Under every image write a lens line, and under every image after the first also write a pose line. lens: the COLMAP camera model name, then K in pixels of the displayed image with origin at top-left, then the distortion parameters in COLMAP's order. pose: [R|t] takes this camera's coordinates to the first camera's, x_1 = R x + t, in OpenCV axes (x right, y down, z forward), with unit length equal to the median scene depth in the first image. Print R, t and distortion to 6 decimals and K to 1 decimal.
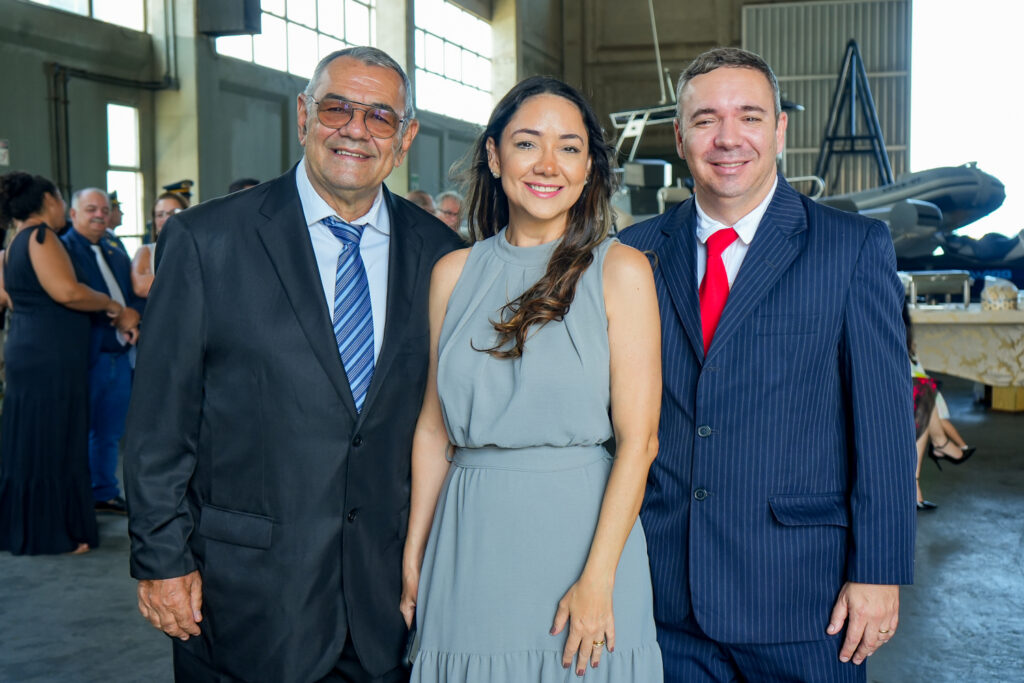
lens RADIAL K [[1359.7, 0, 512.0], [0, 1359.7, 341.5], [0, 0, 1]] dist [-0.018847, 0.045075]
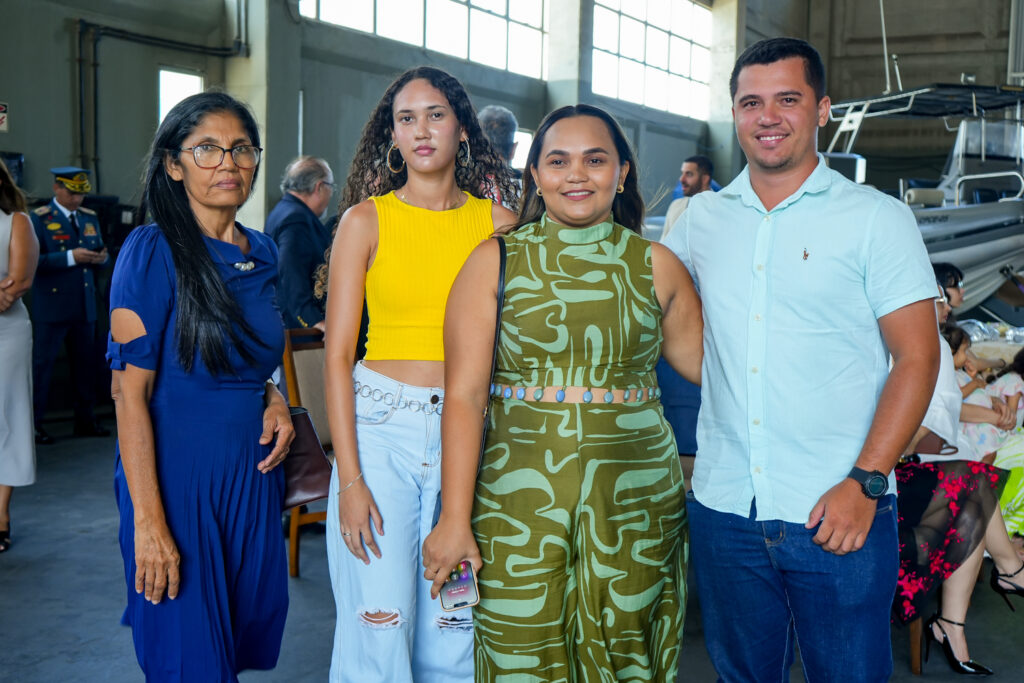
lens RADIAL K [[1300.4, 0, 512.0], [0, 1300.4, 341.5], [0, 0, 1]] dist [0.001772, 0.006517]
pose [[0.972863, 0.050296, -0.225851, 0.086480], [-0.050158, 0.998721, 0.006356, -0.008436], [0.225882, 0.005144, 0.974141, 0.141997]]
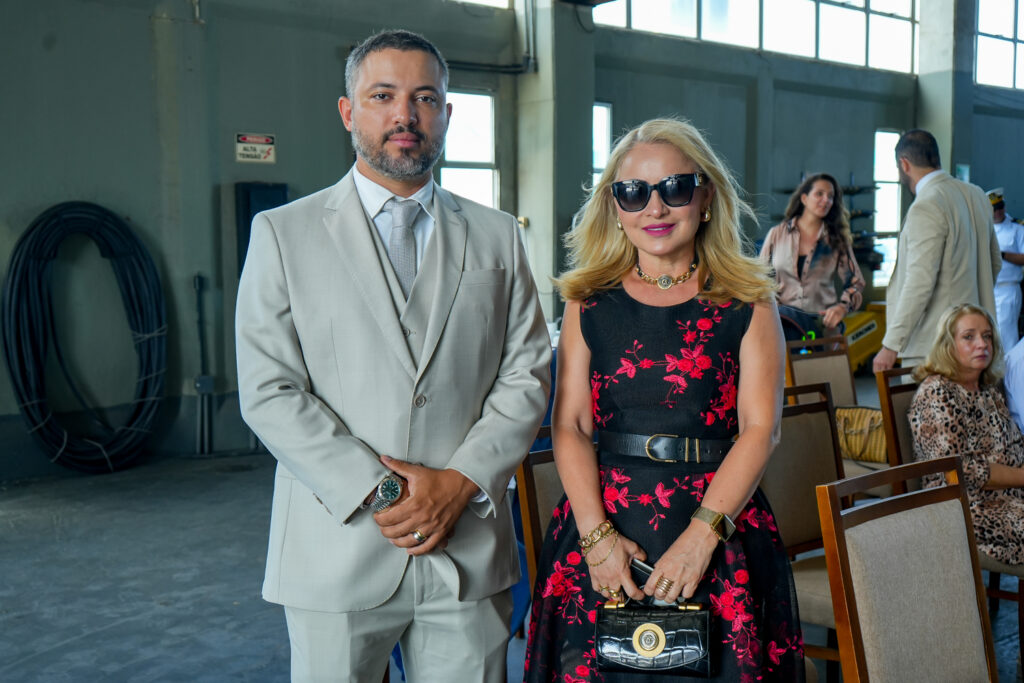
lens RADIAL K [[1184.0, 0, 512.0], [0, 1184.0, 341.5], [0, 0, 1]] dist [0.022268, 0.032760]
pose [[0.822519, 0.041513, -0.567221, 0.120640], [-0.038419, 0.999110, 0.017410, -0.018154], [0.567439, 0.007472, 0.823382, 0.256209]]
